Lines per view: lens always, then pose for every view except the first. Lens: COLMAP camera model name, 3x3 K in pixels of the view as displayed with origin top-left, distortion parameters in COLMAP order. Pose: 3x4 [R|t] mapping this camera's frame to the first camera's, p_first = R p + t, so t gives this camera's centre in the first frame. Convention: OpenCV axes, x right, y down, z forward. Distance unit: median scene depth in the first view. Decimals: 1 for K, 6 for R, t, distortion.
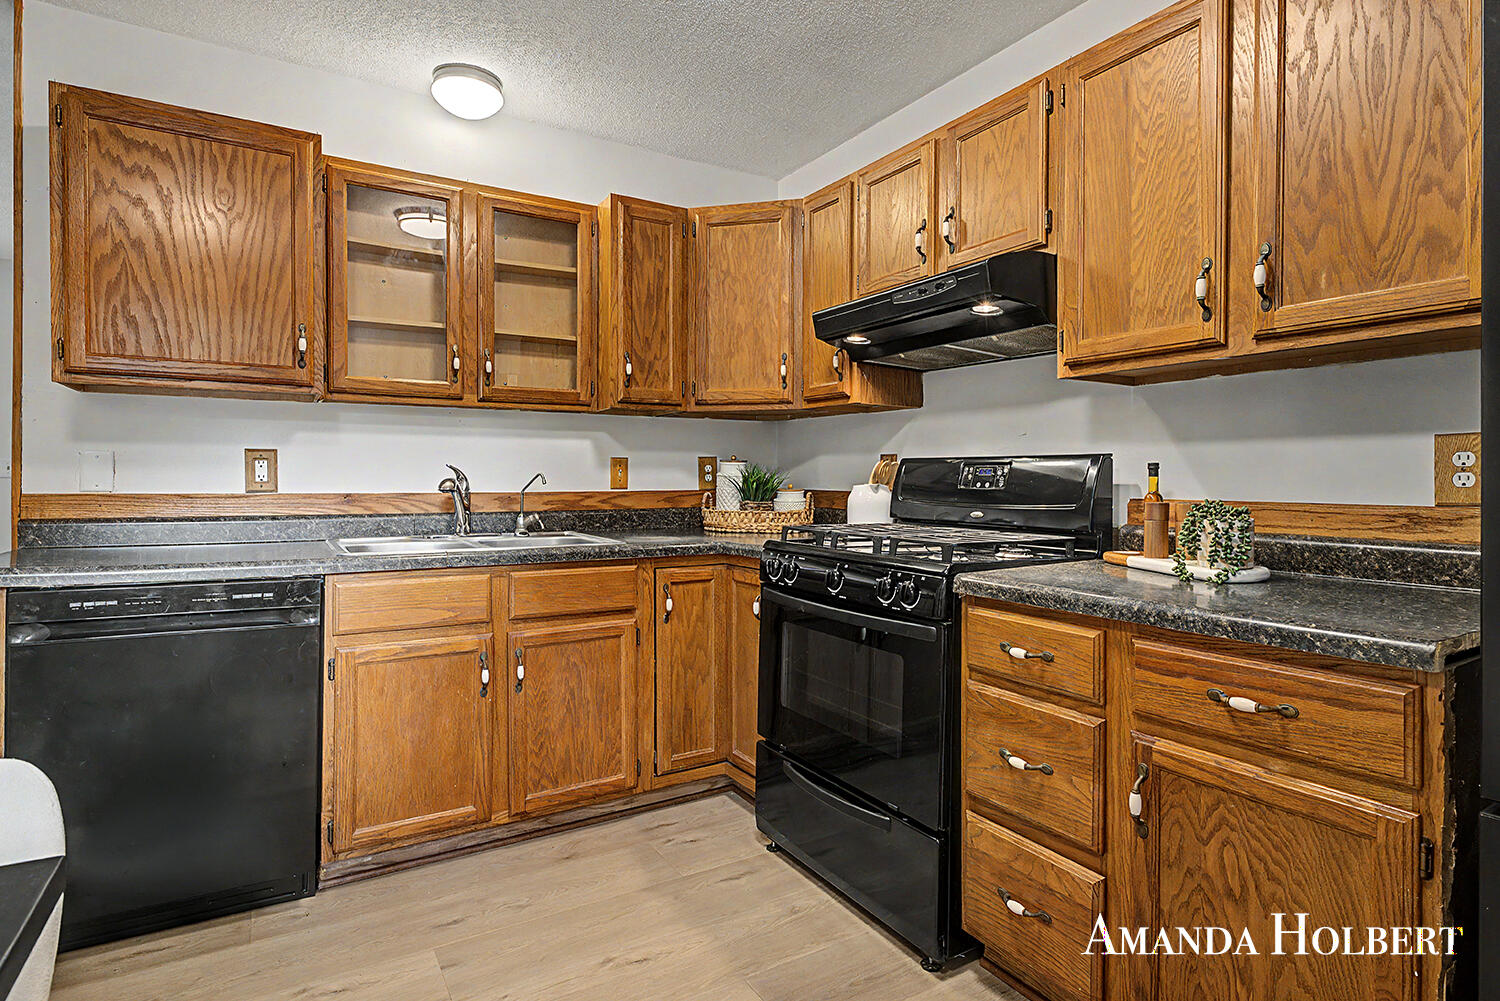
lens RADIAL K [[783.8, 0, 747.5], [0, 783.8, 492.8], [0, 0, 1]] dist [0.003382, 0.001251]
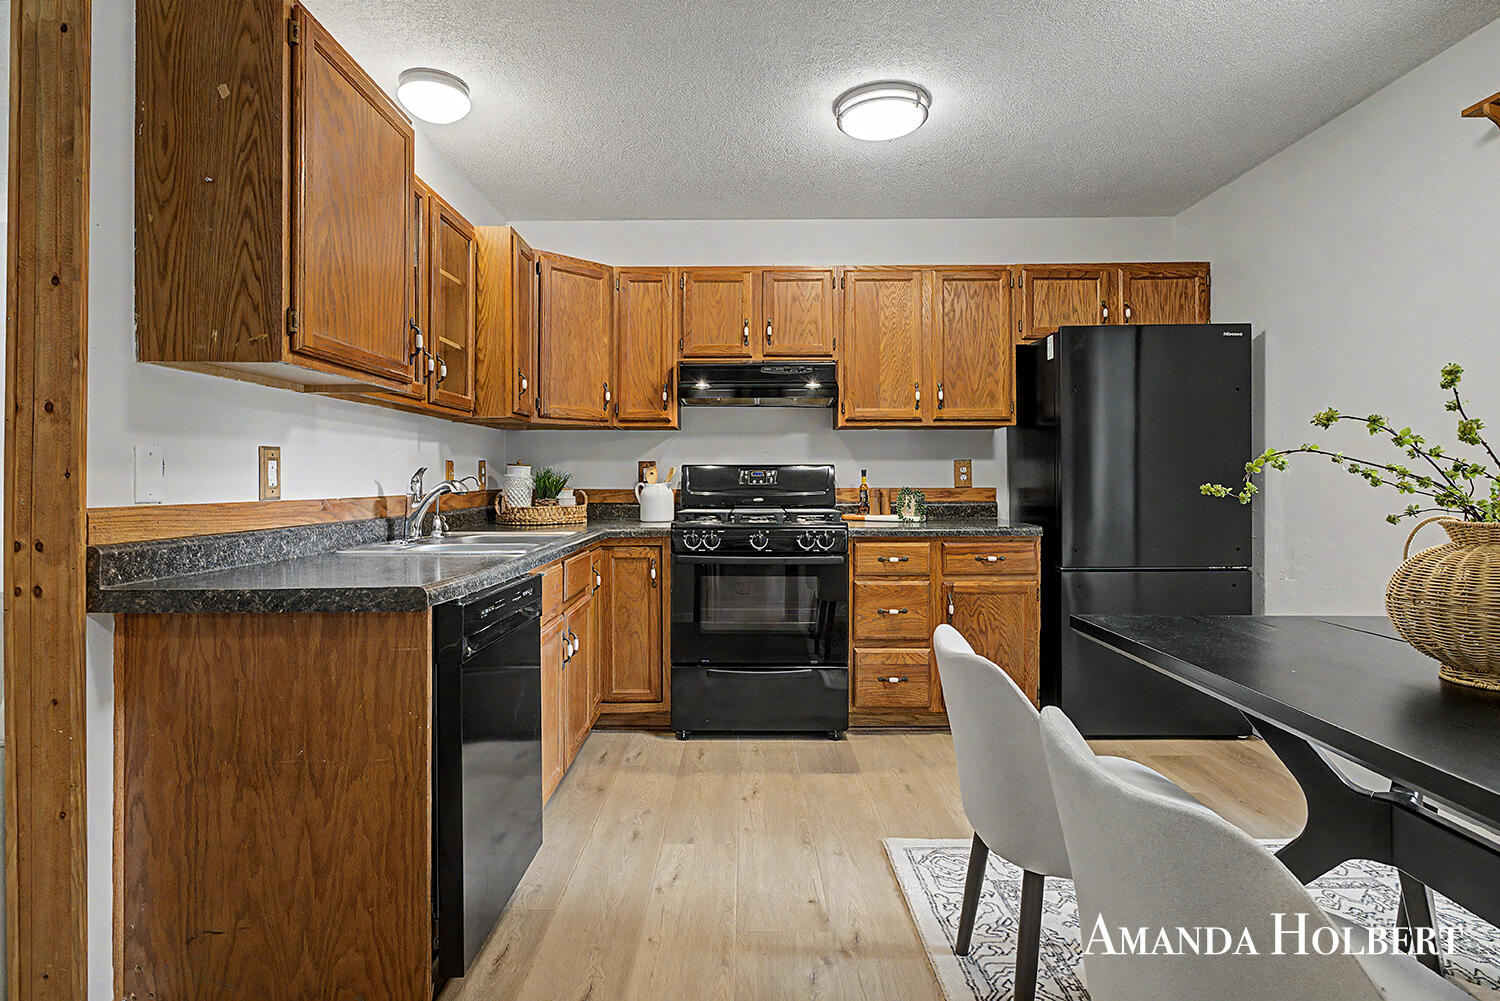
lens RADIAL K [[783.8, 0, 749.9], [0, 783.8, 486.1], [0, 0, 1]] dist [0.003382, 0.001251]
pose [[0.513079, -0.013346, 0.858237, -1.392579], [0.021938, 0.999756, 0.002431, -0.007797], [-0.858061, 0.017581, 0.513247, 0.197384]]
